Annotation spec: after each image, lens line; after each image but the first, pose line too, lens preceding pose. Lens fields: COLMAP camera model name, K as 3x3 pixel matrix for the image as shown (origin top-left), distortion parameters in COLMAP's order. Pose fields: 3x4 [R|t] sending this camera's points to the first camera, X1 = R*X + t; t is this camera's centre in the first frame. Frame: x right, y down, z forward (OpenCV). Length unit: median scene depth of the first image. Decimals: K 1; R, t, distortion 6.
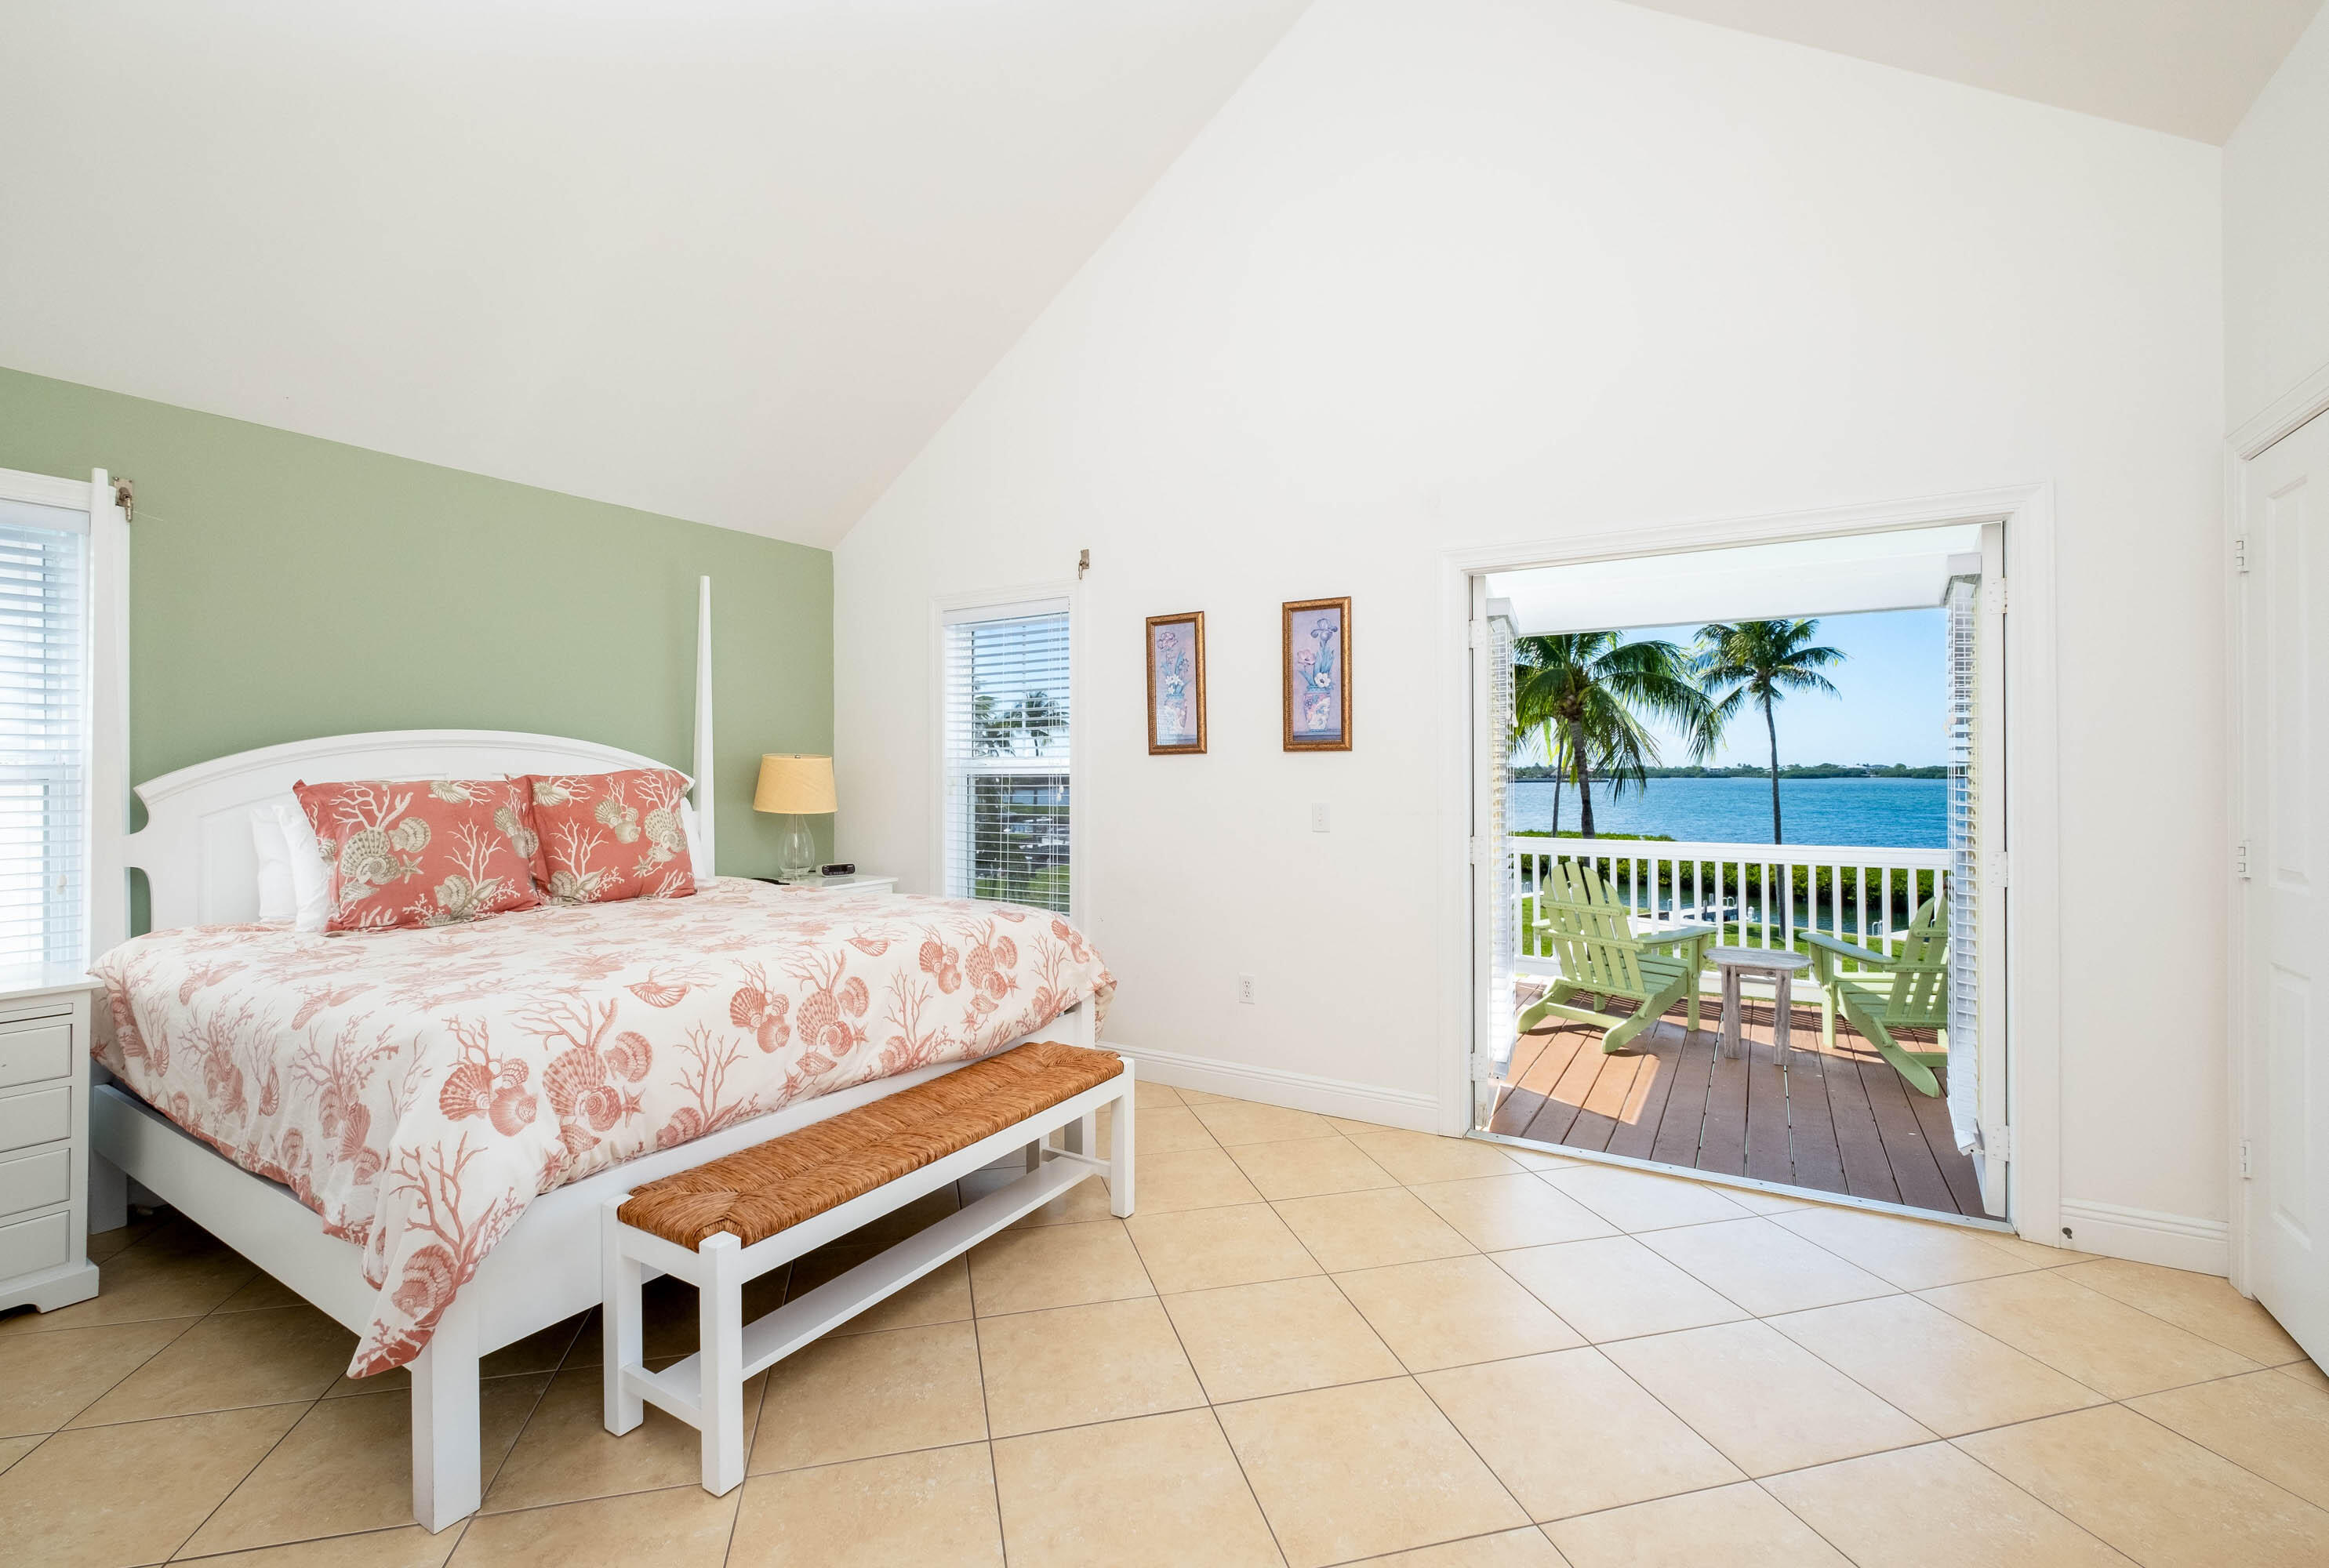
lens RADIAL K [[1037.5, 0, 1152.7], [0, 1037.5, 763.9], [0, 0, 1]] dist [0.000705, 0.000007]
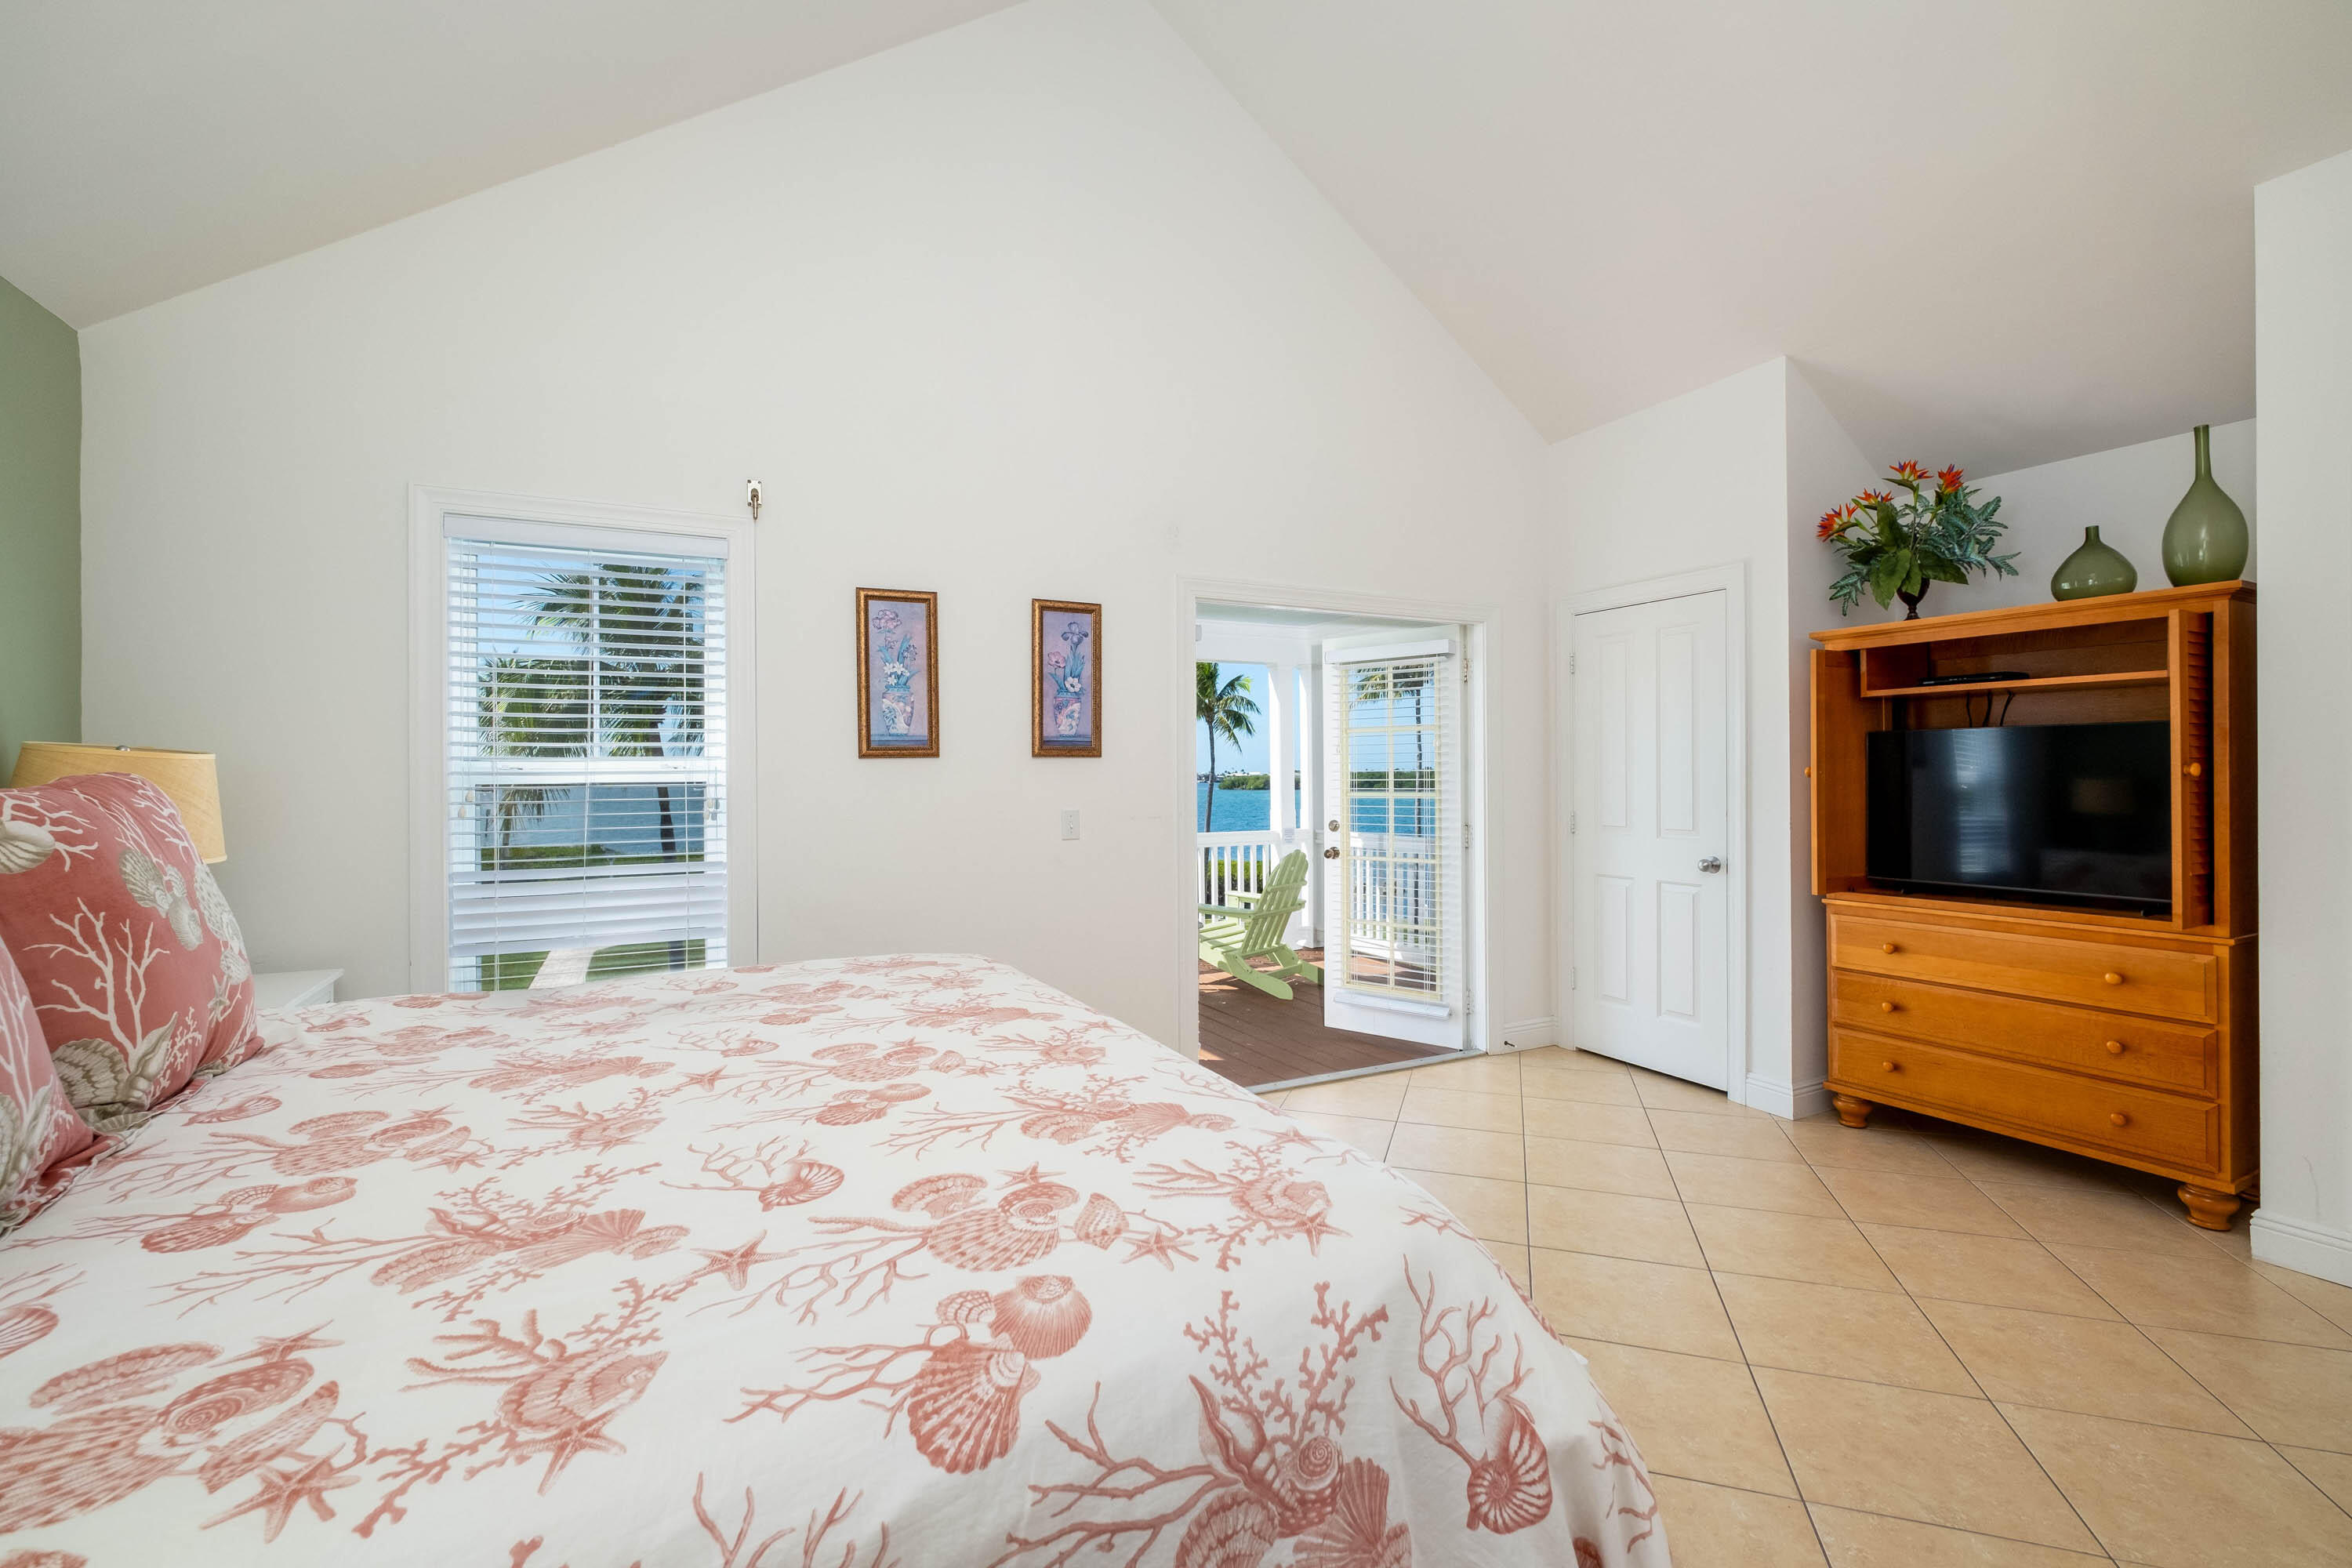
lens RADIAL K [[1023.6, 0, 1168.6], [0, 1023.6, 768.3], [0, 0, 1]] dist [-0.001094, 0.000896]
pose [[0.519964, 0.006841, 0.854161, -0.613221], [-0.001551, 0.999974, -0.007064, 0.005123], [-0.854187, 0.002349, 0.519961, 0.417374]]
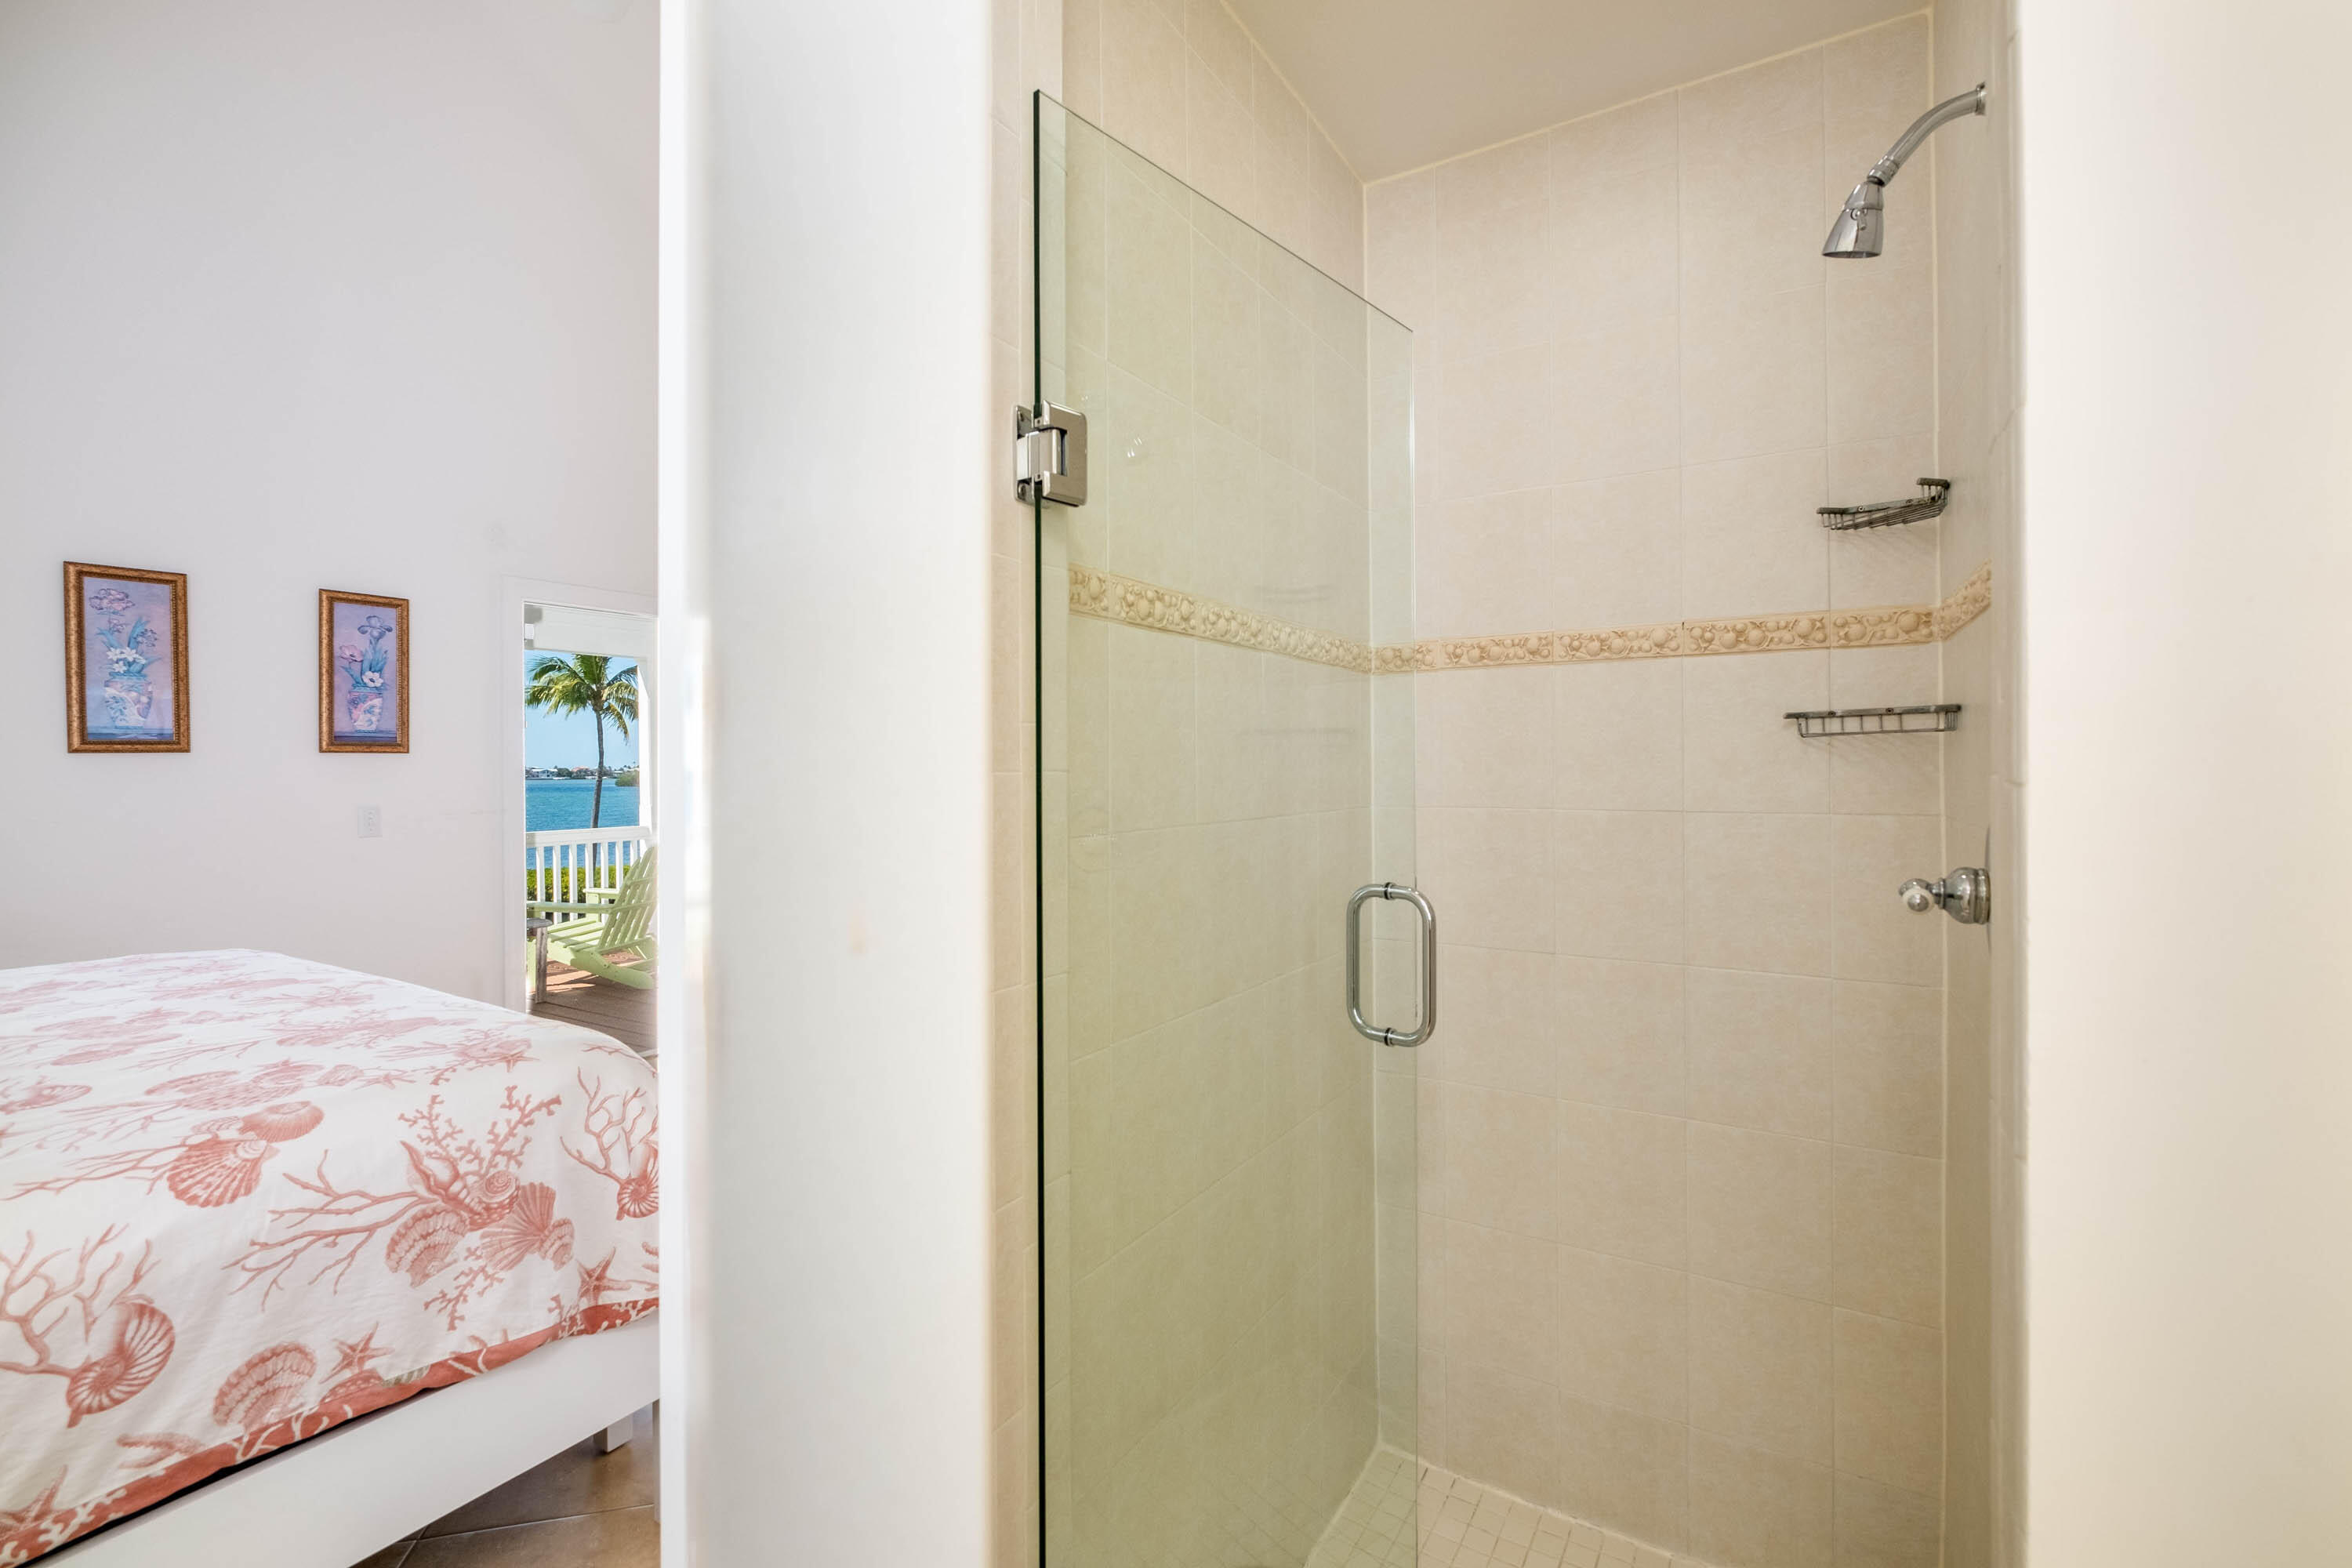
lens RADIAL K [[1023.6, 0, 1168.6], [0, 1023.6, 768.3], [0, 0, 1]] dist [-0.001094, 0.000896]
pose [[0.003091, 0.001767, 0.999994, -0.785474], [-0.000570, 0.999998, -0.001766, 0.003591], [-0.999995, -0.000564, 0.003092, 0.253006]]
